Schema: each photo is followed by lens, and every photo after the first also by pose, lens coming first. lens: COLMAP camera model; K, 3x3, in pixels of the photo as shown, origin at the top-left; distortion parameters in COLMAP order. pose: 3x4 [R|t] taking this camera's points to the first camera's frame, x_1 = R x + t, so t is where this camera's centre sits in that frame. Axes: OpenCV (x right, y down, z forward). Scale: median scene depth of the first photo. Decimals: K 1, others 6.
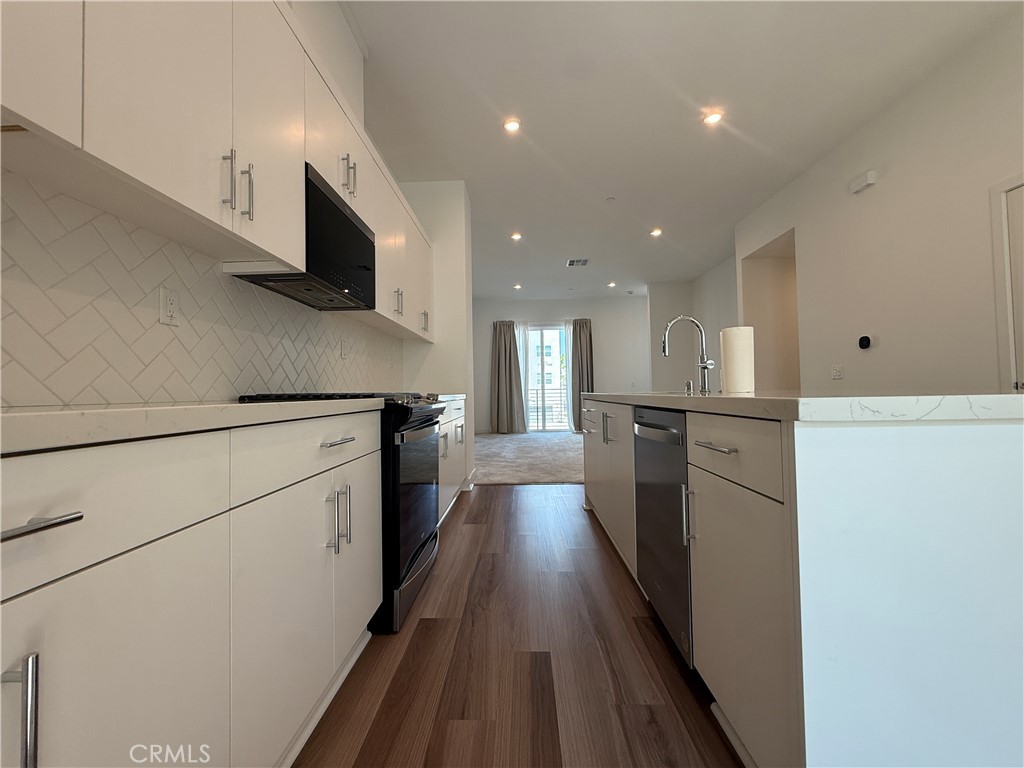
lens RADIAL K [[409.3, 0, 513.4], [0, 409.3, 386.0], [0, 0, 1]] dist [0.000405, 0.000055]
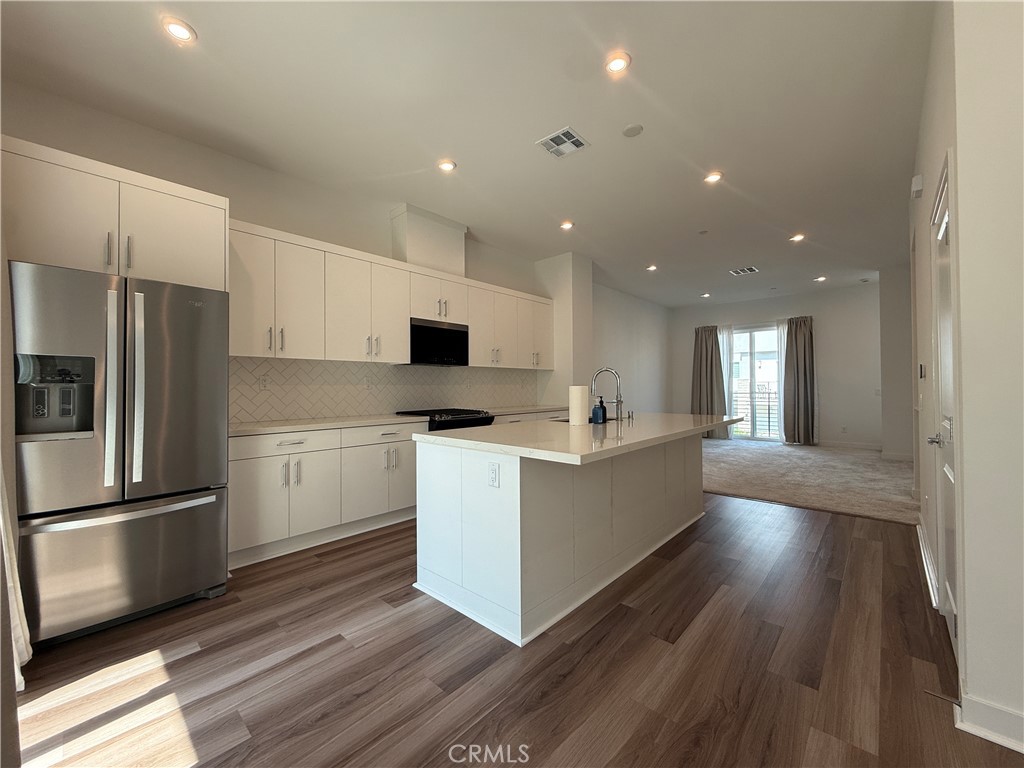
lens RADIAL K [[409.3, 0, 512.7], [0, 409.3, 383.1], [0, 0, 1]] dist [0.000405, 0.000055]
pose [[0.751084, 0.004509, -0.660192, 0.288964], [0.004579, 0.999917, 0.012039, -0.034099], [0.660191, -0.012065, 0.751001, -0.080794]]
